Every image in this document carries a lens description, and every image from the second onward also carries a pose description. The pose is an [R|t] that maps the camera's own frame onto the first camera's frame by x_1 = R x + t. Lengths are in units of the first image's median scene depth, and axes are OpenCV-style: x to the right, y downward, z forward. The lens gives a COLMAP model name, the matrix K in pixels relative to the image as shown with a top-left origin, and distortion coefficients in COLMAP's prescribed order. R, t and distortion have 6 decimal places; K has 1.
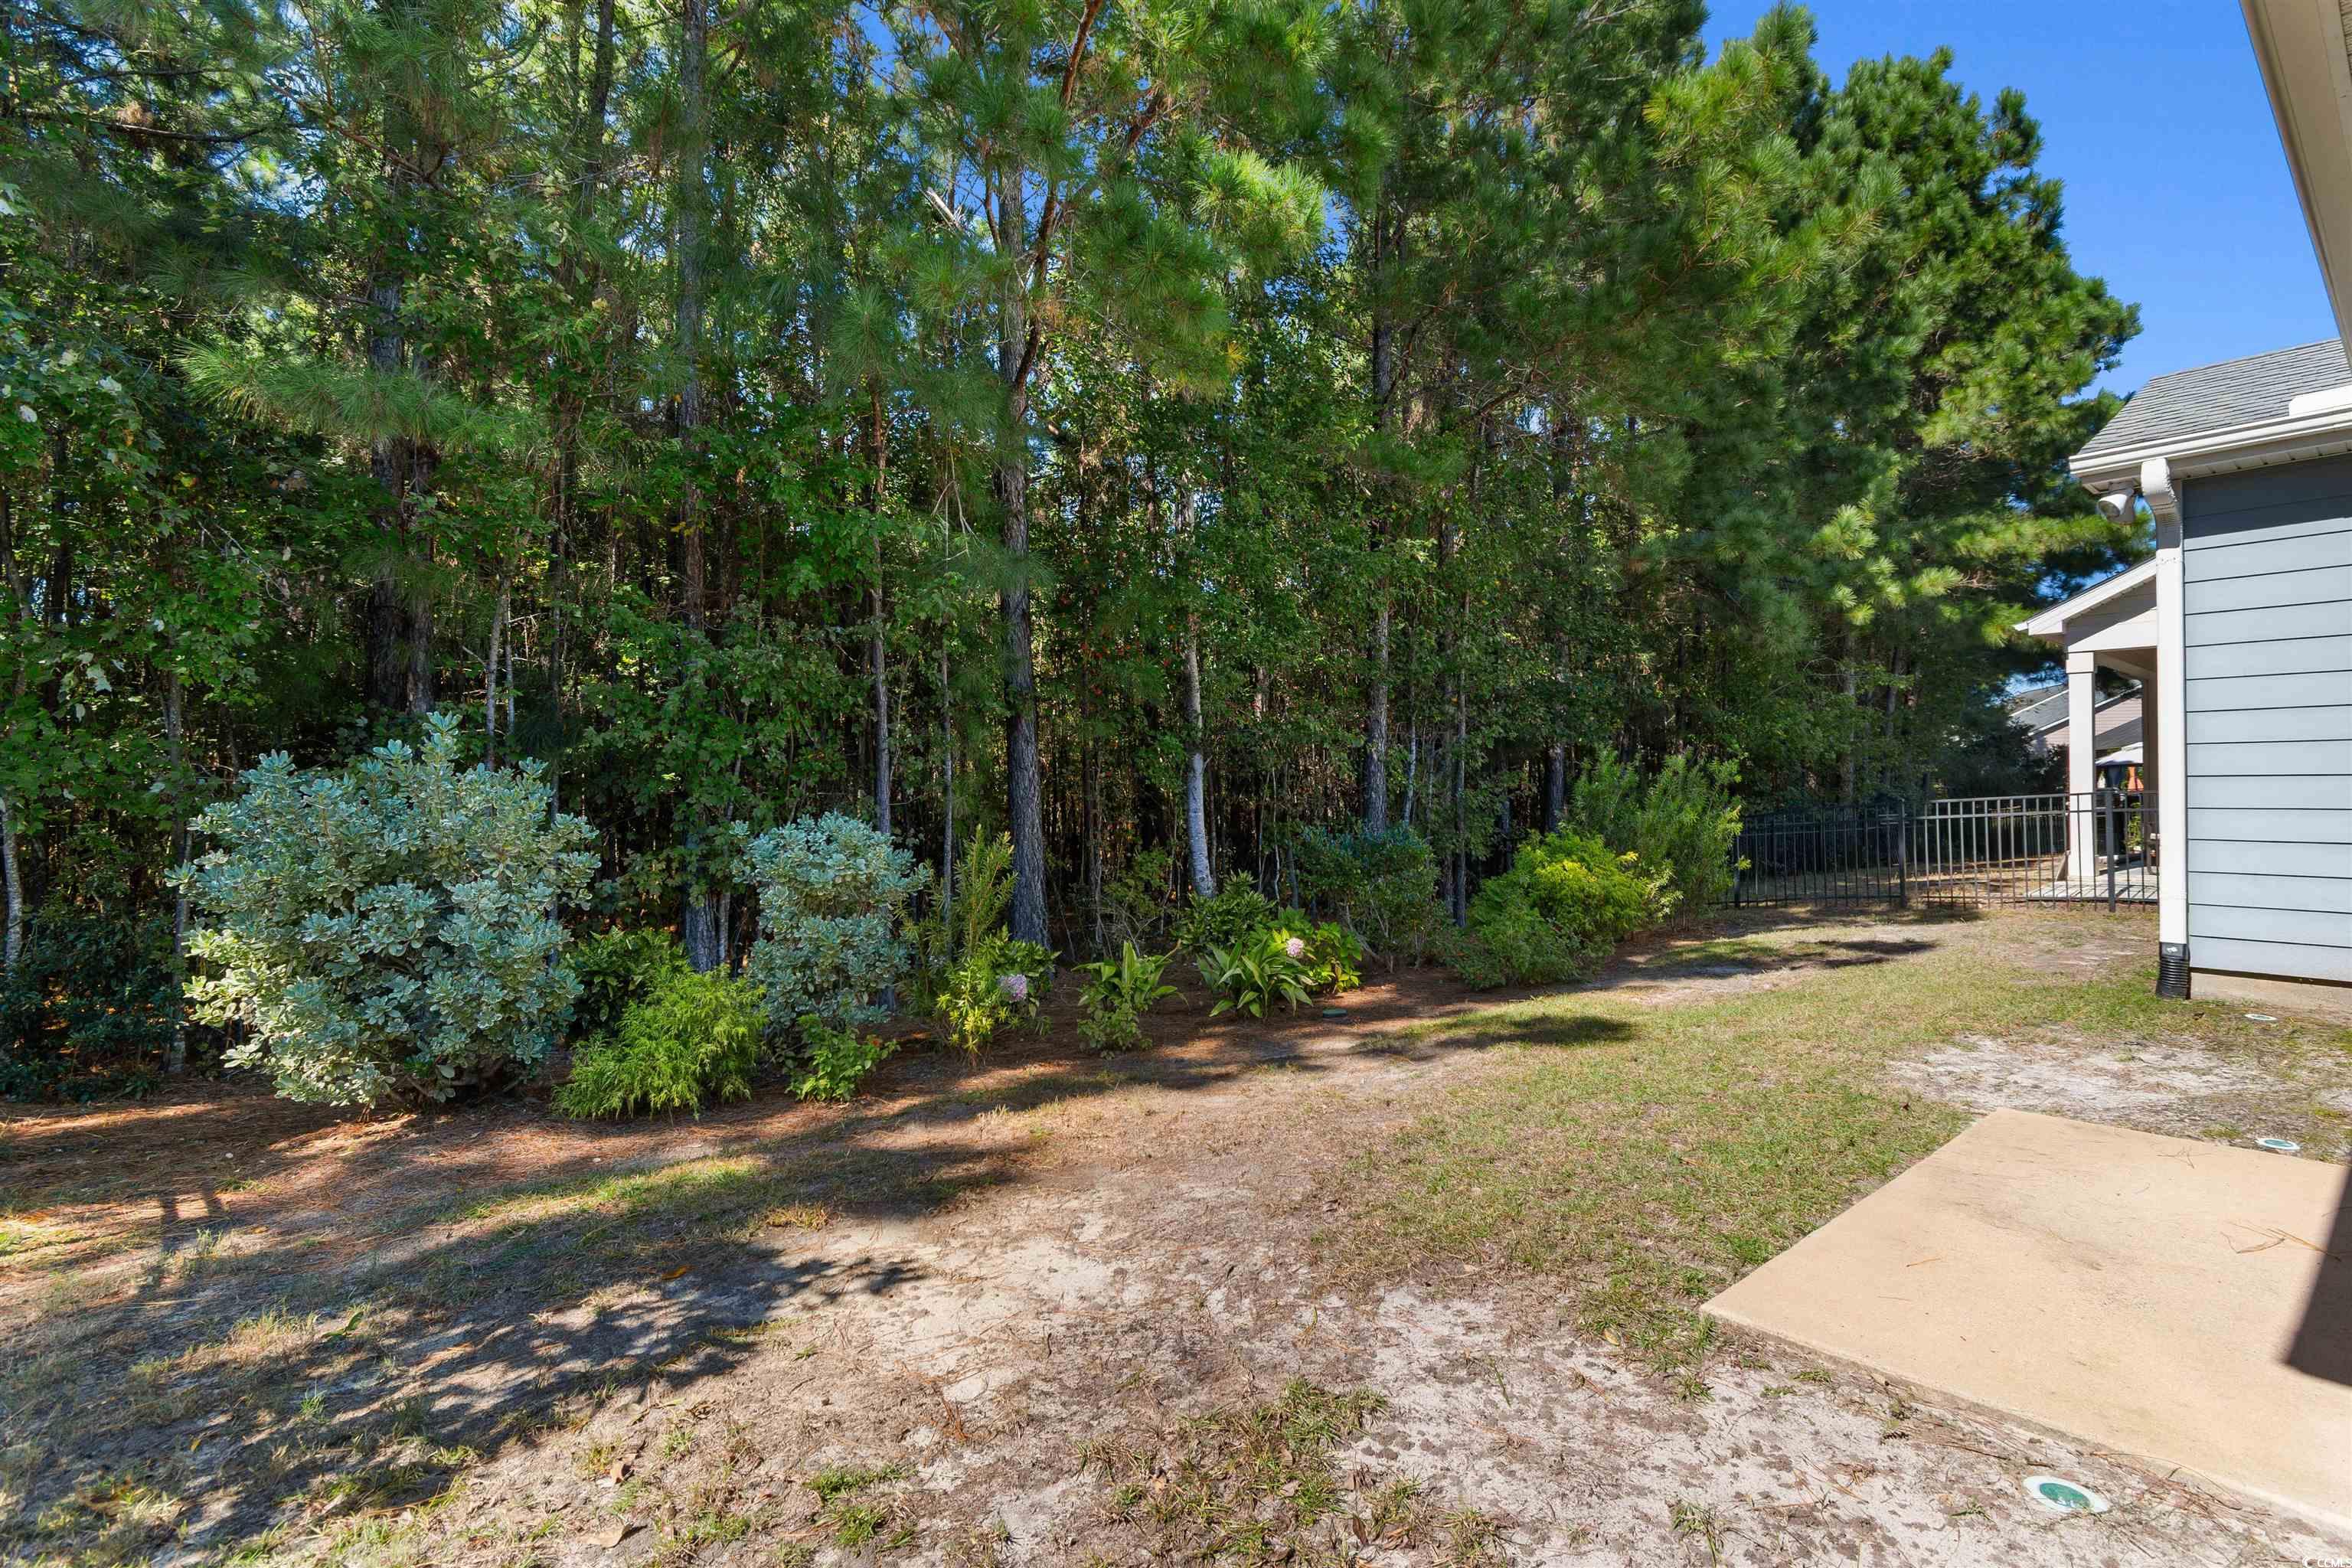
lens RADIAL K [[1107.3, 0, 1183.1], [0, 1107.3, 788.5], [0, 0, 1]] dist [-0.004792, -0.000618]
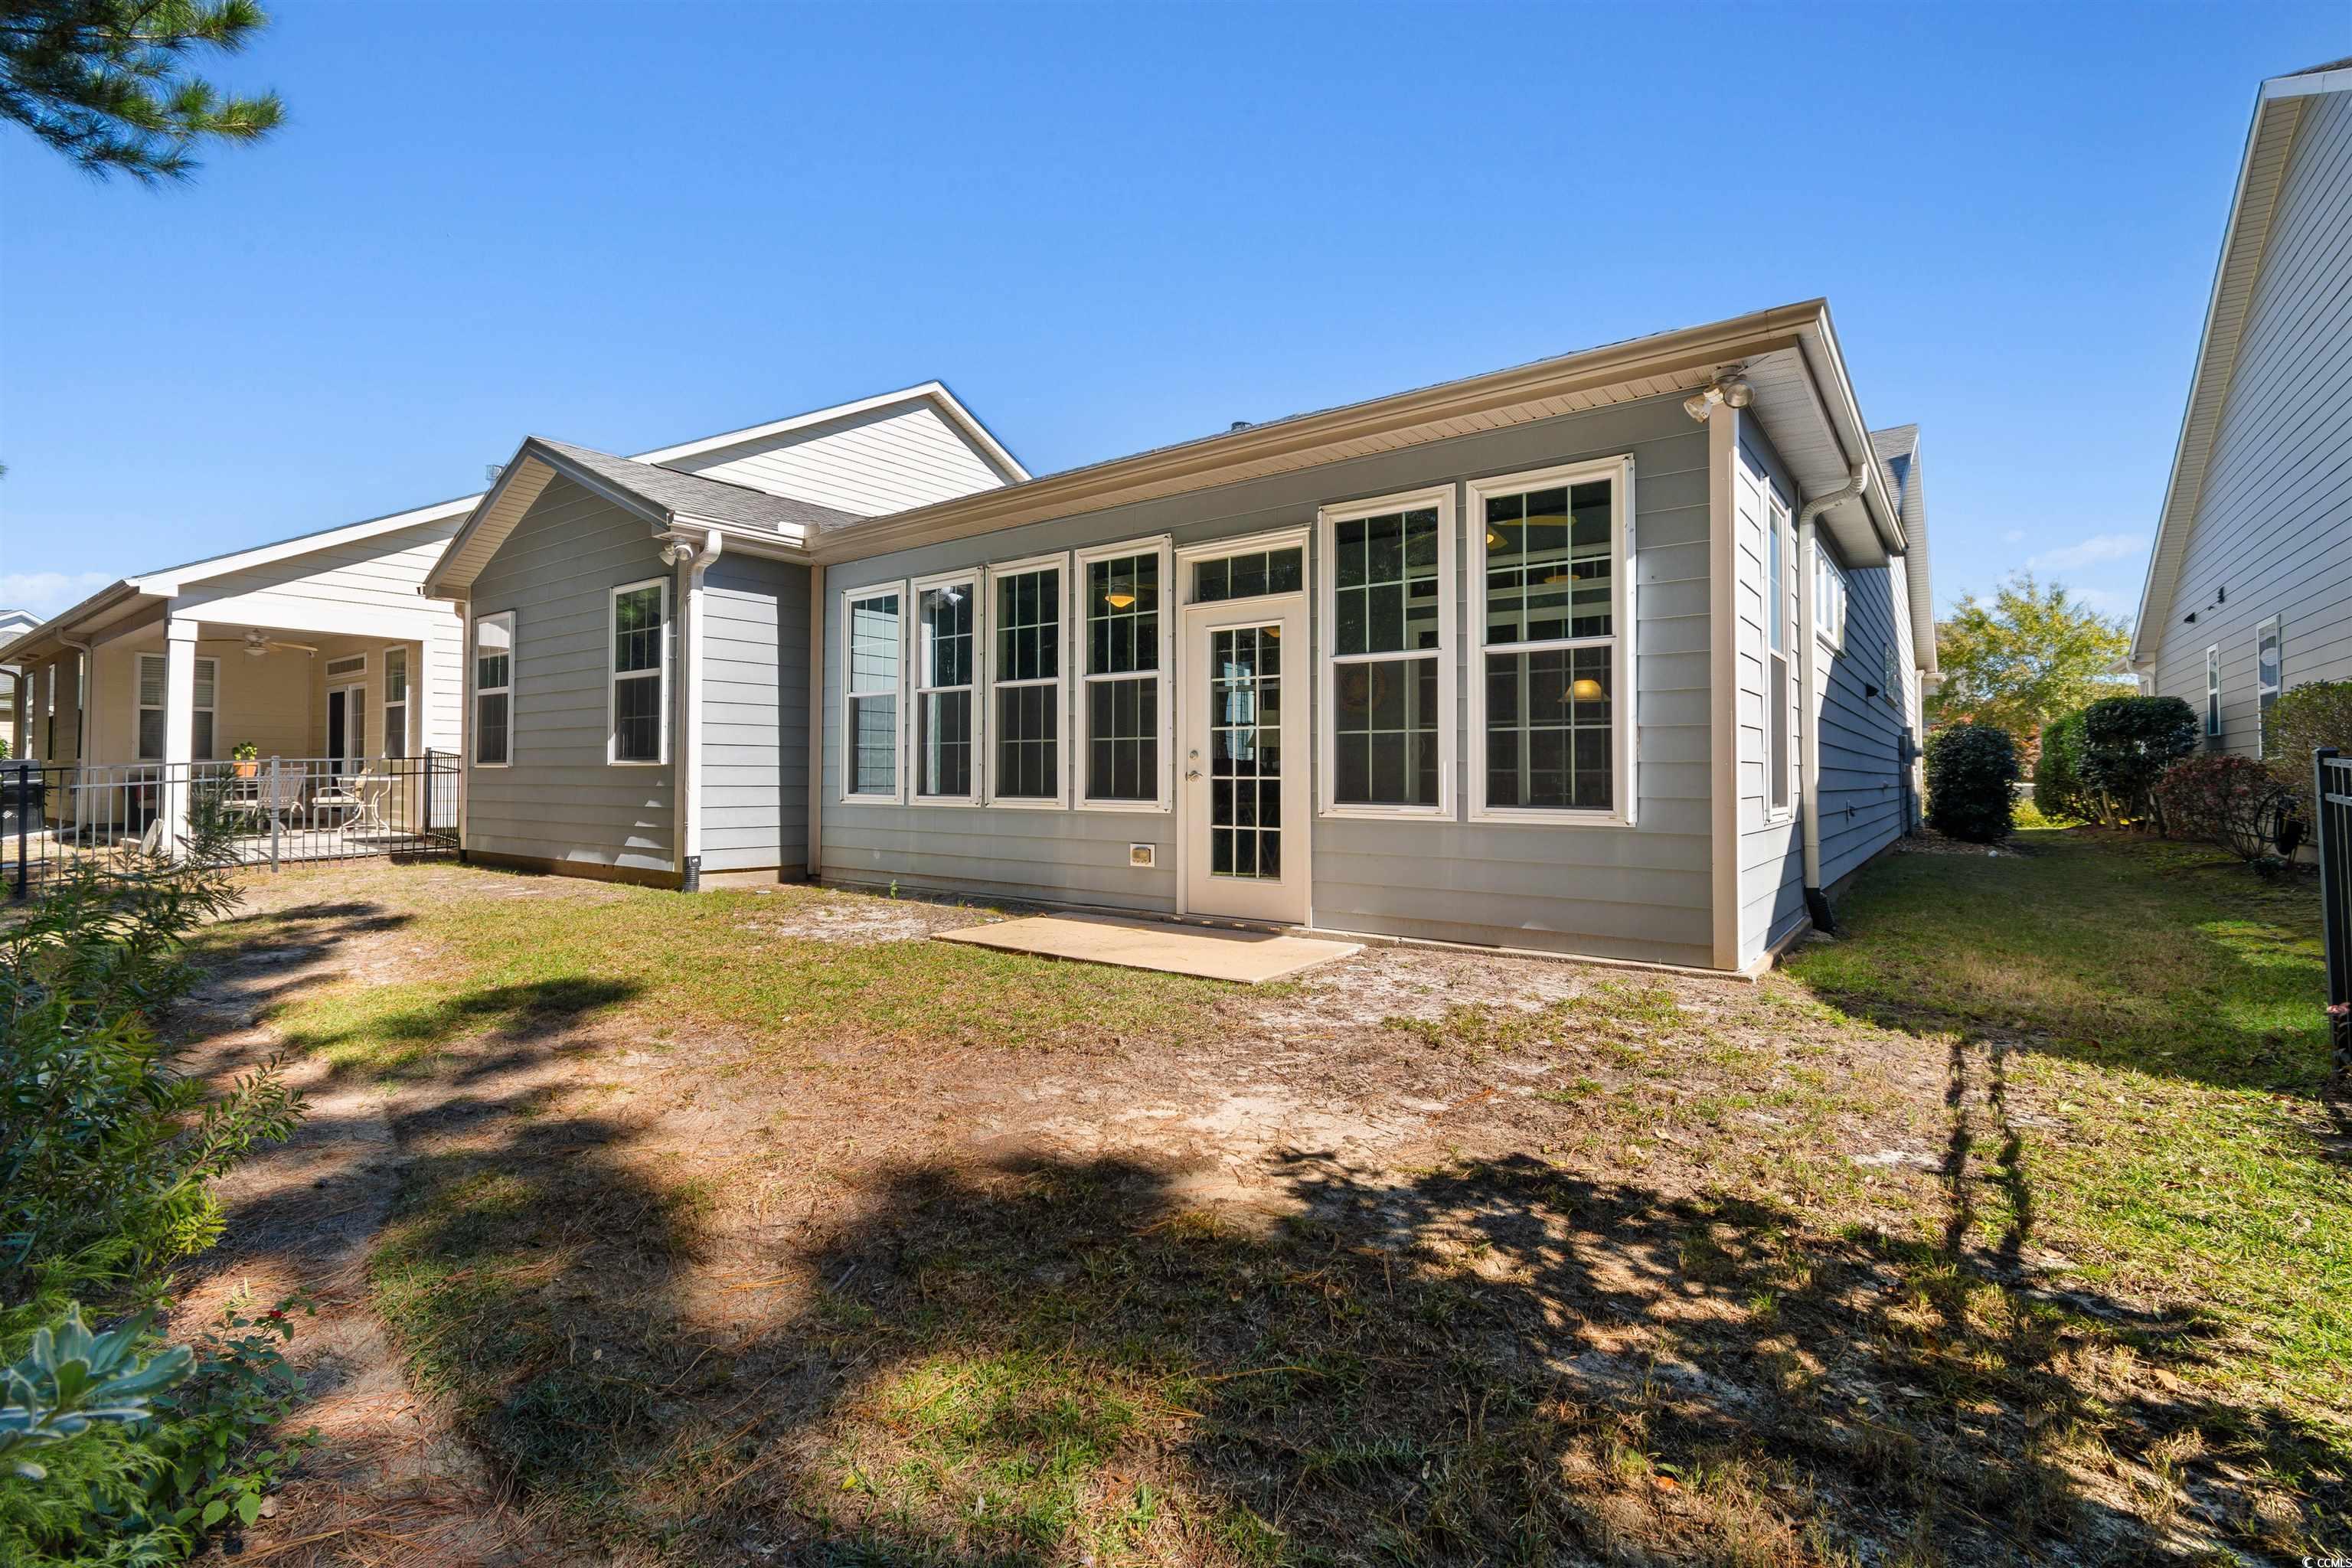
lens RADIAL K [[1060.3, 0, 1180.8], [0, 1060.3, 775.9], [0, 0, 1]] dist [0.005761, 0.000322]
pose [[-0.231185, 0.004452, 0.972900, -1.277877], [-0.003619, 0.999979, -0.005436, 0.072533], [-0.972903, -0.004777, -0.231164, 1.382792]]
